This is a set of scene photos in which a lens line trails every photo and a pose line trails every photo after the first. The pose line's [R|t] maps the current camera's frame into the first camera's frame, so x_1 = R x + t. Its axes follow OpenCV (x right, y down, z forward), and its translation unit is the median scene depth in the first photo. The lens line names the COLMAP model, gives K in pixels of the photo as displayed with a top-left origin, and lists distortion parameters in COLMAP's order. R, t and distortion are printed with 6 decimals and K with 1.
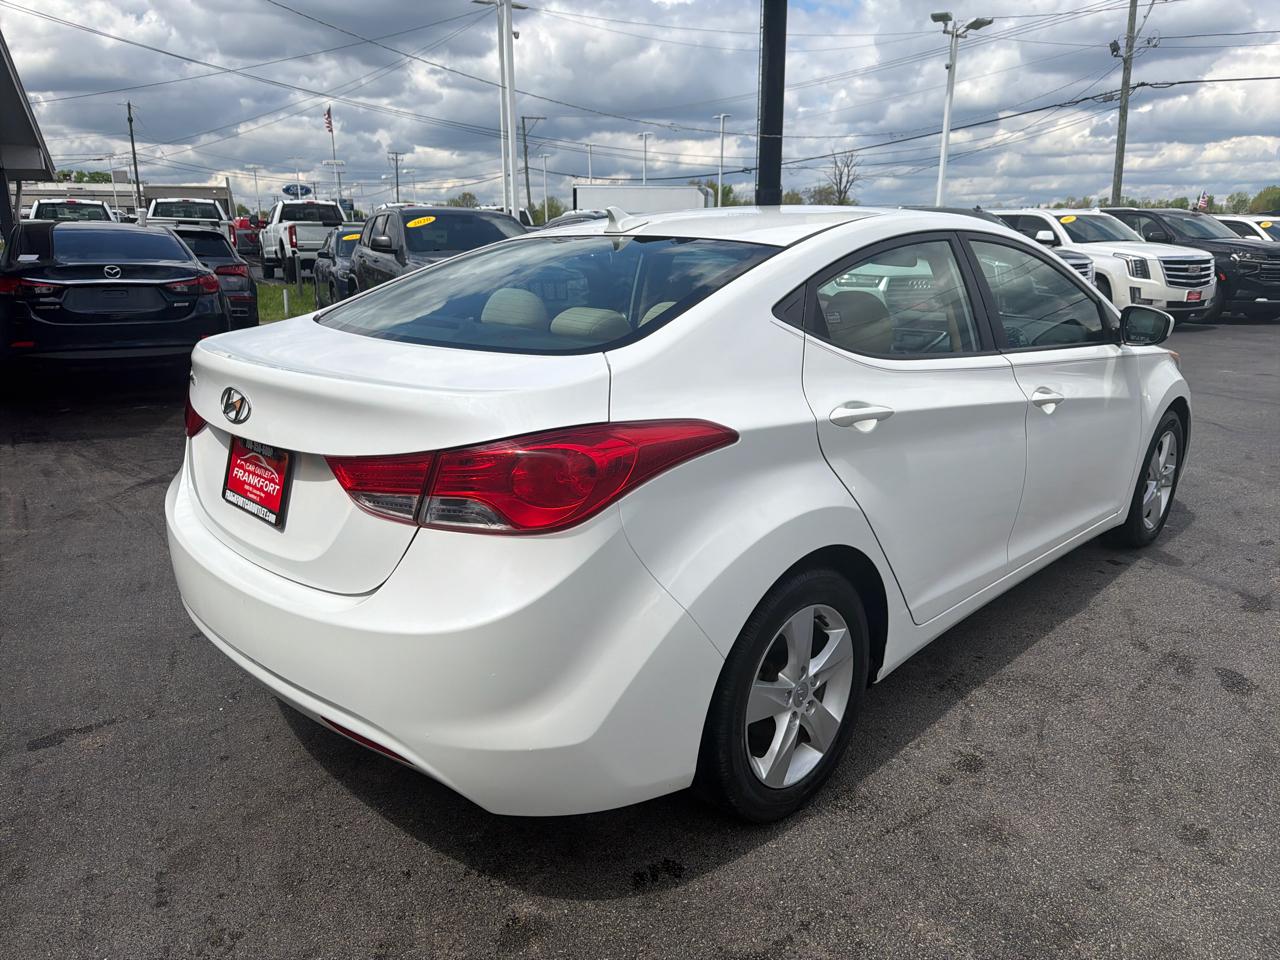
lens RADIAL K [[910.8, 0, 640.0], [0, 910.8, 480.0], [0, 0, 1]] dist [0.032835, -0.045712]
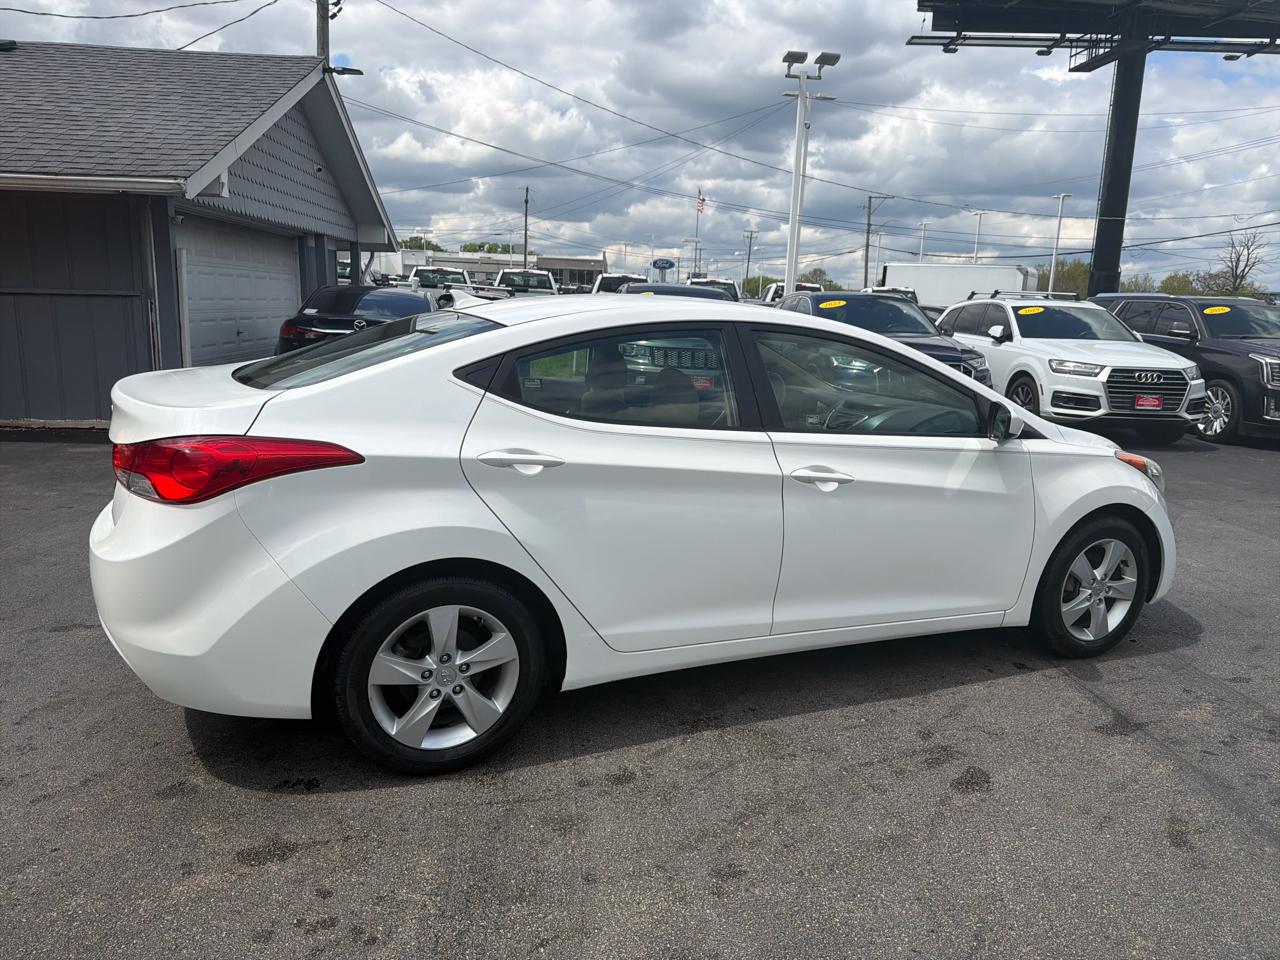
lens RADIAL K [[903.6, 0, 639.2], [0, 903.6, 475.3], [0, 0, 1]] dist [0.032201, -0.045860]
pose [[0.928267, 0.105049, -0.356770, 0.604917], [-0.132933, 0.989626, -0.054483, -0.003709], [0.347346, 0.098001, 0.932602, -0.064030]]
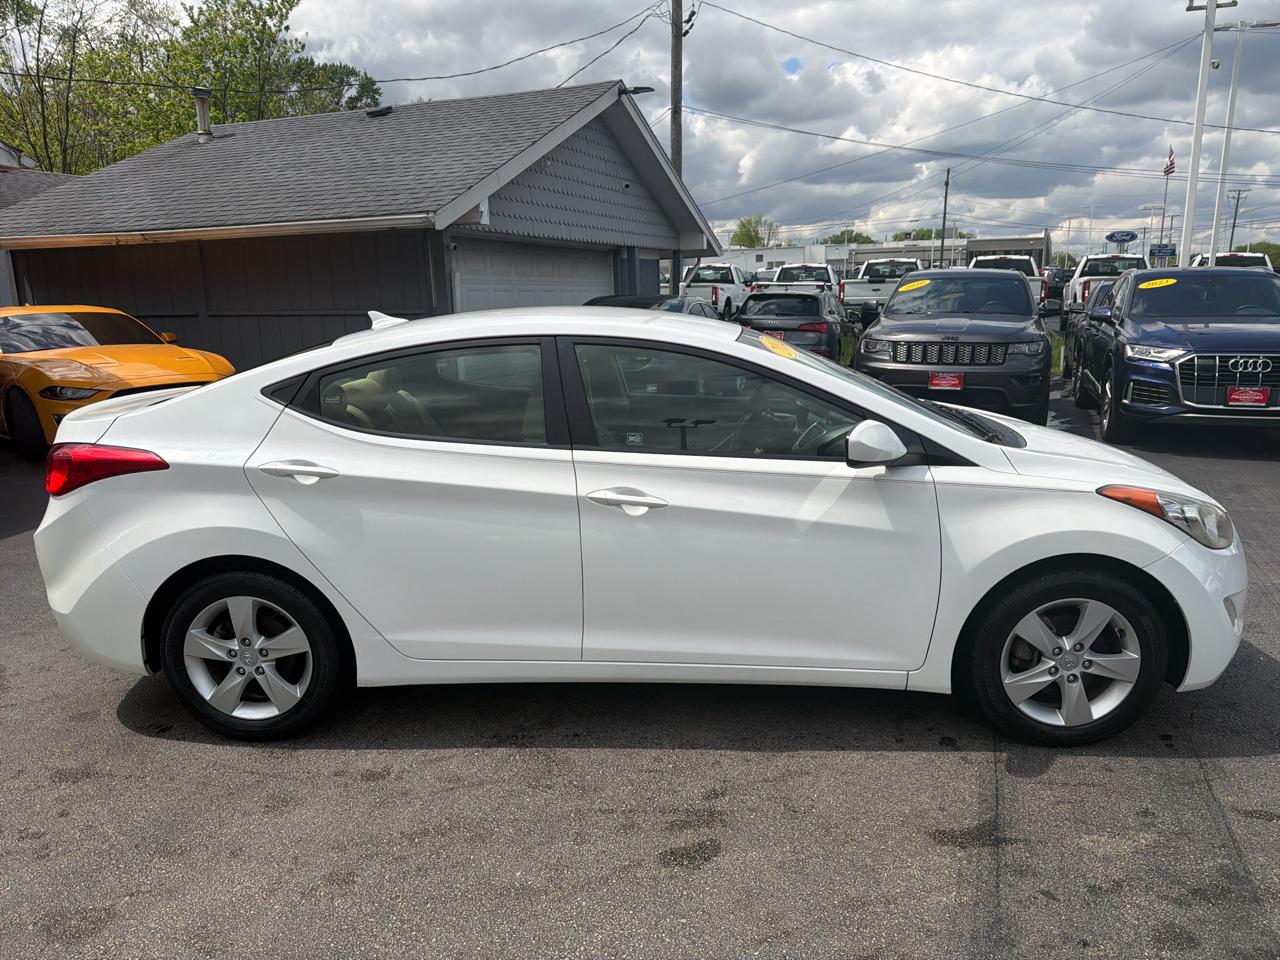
lens RADIAL K [[889.3, 0, 640.3], [0, 889.3, 490.5], [0, 0, 1]] dist [0.030833, -0.044498]
pose [[0.661841, 0.157359, -0.732943, 1.134266], [-0.180753, 0.982372, 0.047692, -0.144132], [0.727527, 0.100917, 0.678617, 0.341155]]
